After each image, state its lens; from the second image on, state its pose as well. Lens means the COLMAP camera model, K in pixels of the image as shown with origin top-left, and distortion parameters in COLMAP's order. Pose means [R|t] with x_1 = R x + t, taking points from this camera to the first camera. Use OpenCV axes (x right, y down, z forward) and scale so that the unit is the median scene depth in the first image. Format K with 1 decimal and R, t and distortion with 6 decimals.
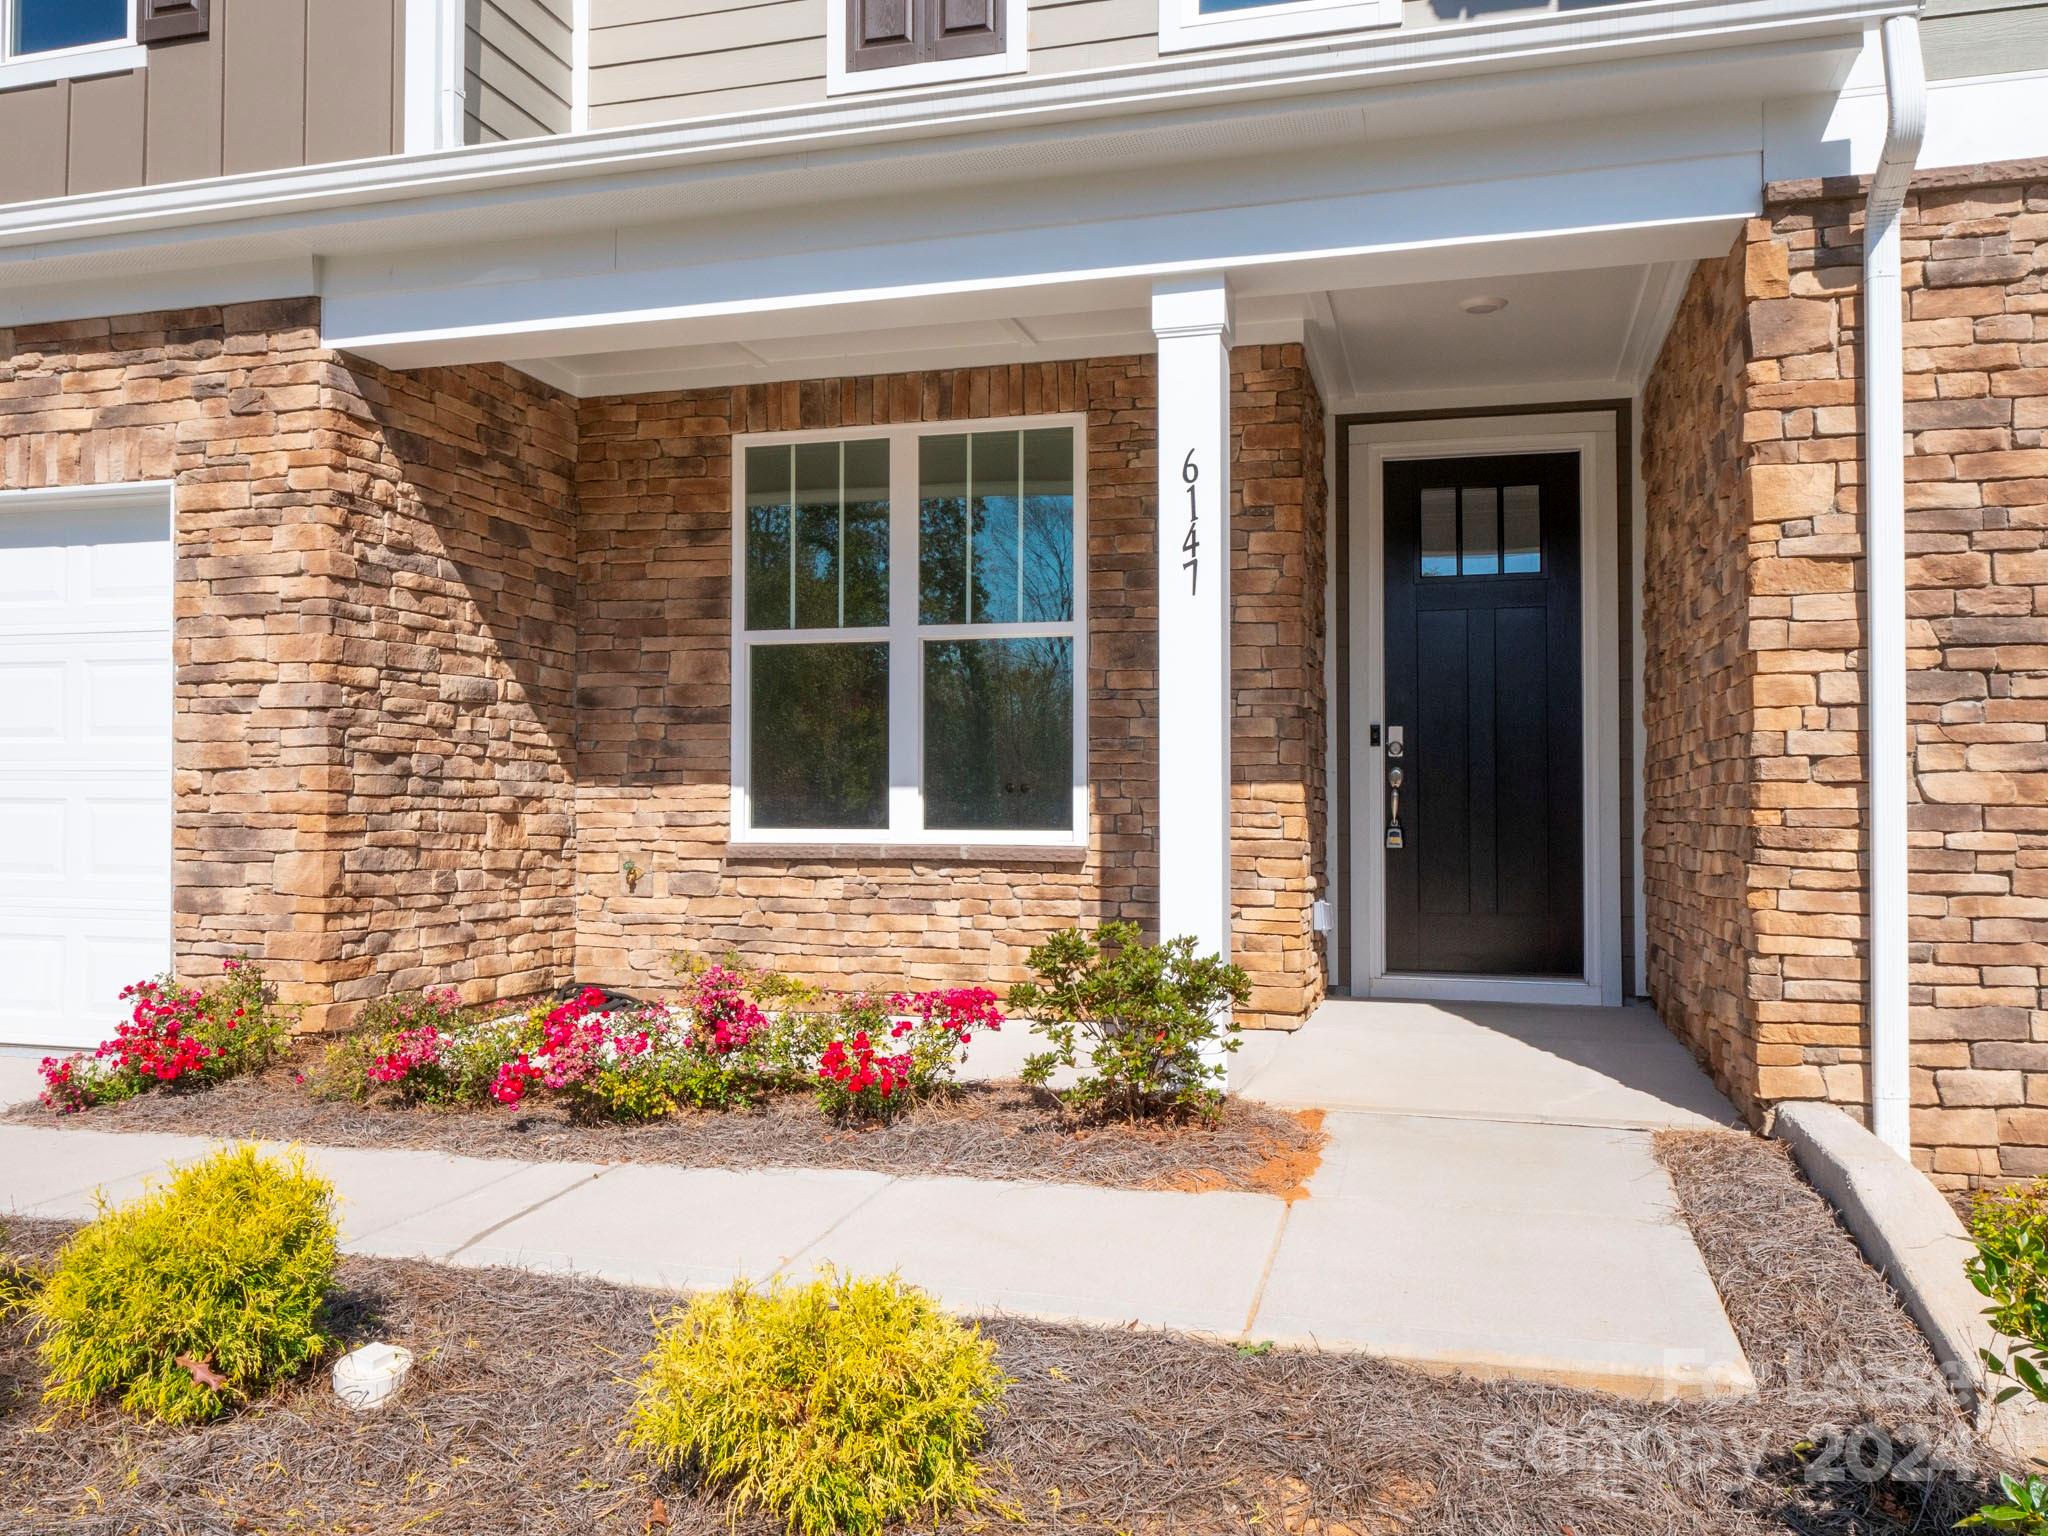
lens RADIAL K [[1627.9, 0, 1024.0], [0, 1627.9, 768.0], [0, 0, 1]] dist [-0.002043, -0.001708]
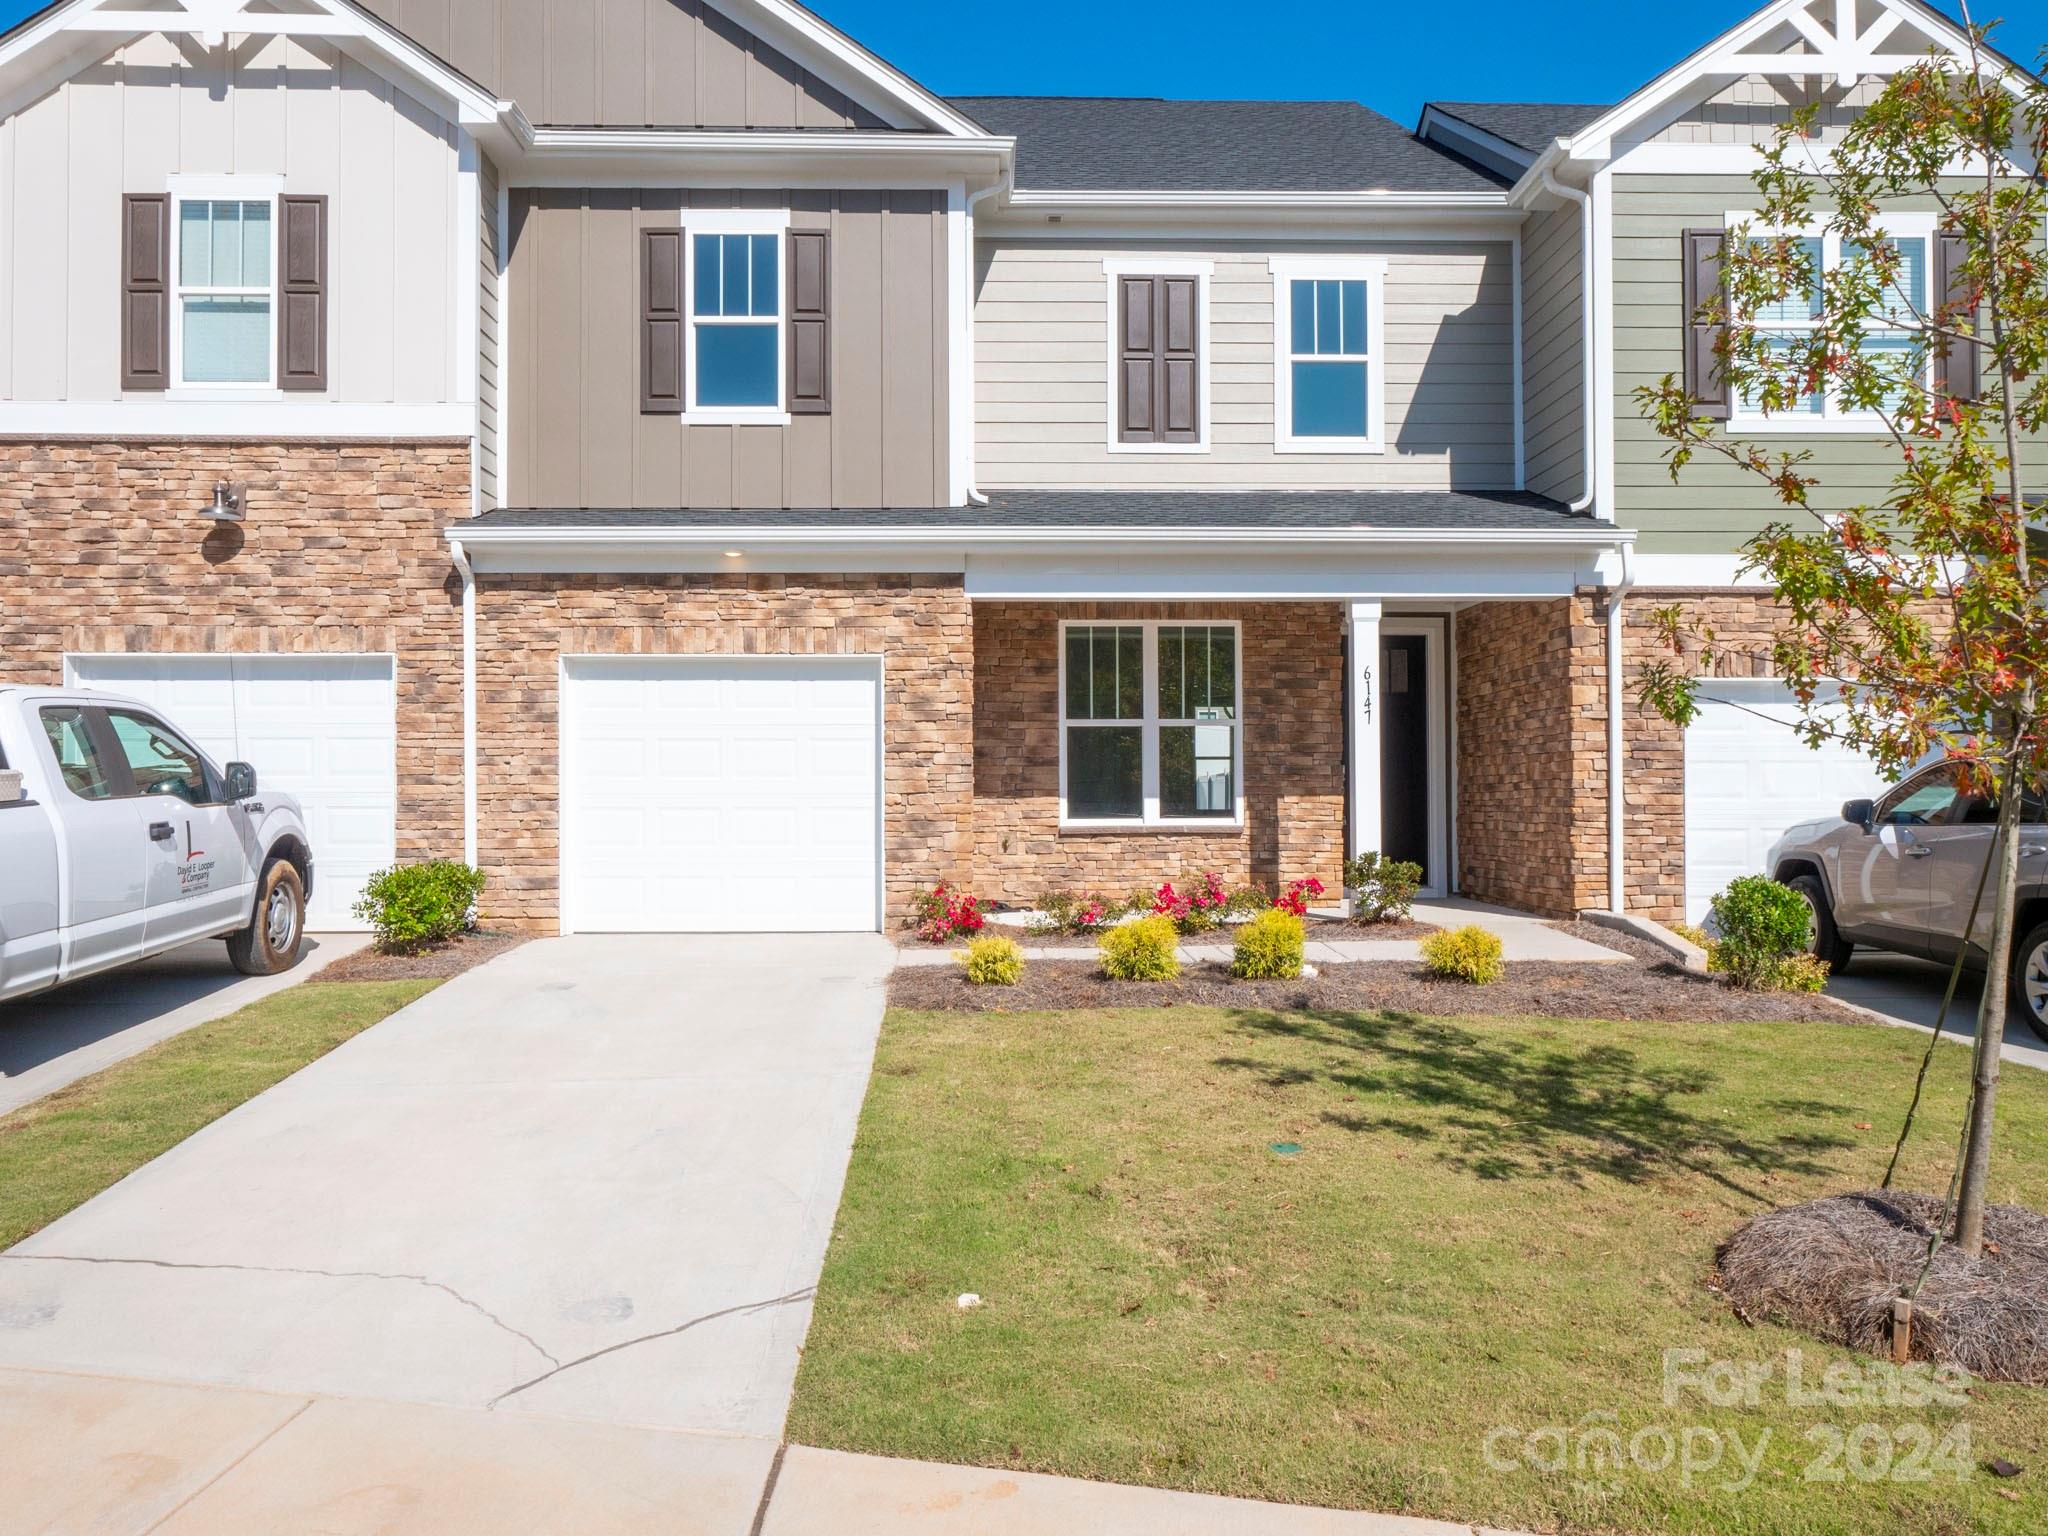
lens RADIAL K [[1627.9, 0, 1024.0], [0, 1627.9, 768.0], [0, 0, 1]] dist [-0.002043, -0.001708]
pose [[0.950588, -0.001389, 0.310453, -0.985295], [-0.000651, 0.999979, 0.006468, -0.044466], [-0.310456, -0.006351, 0.950567, -1.025546]]
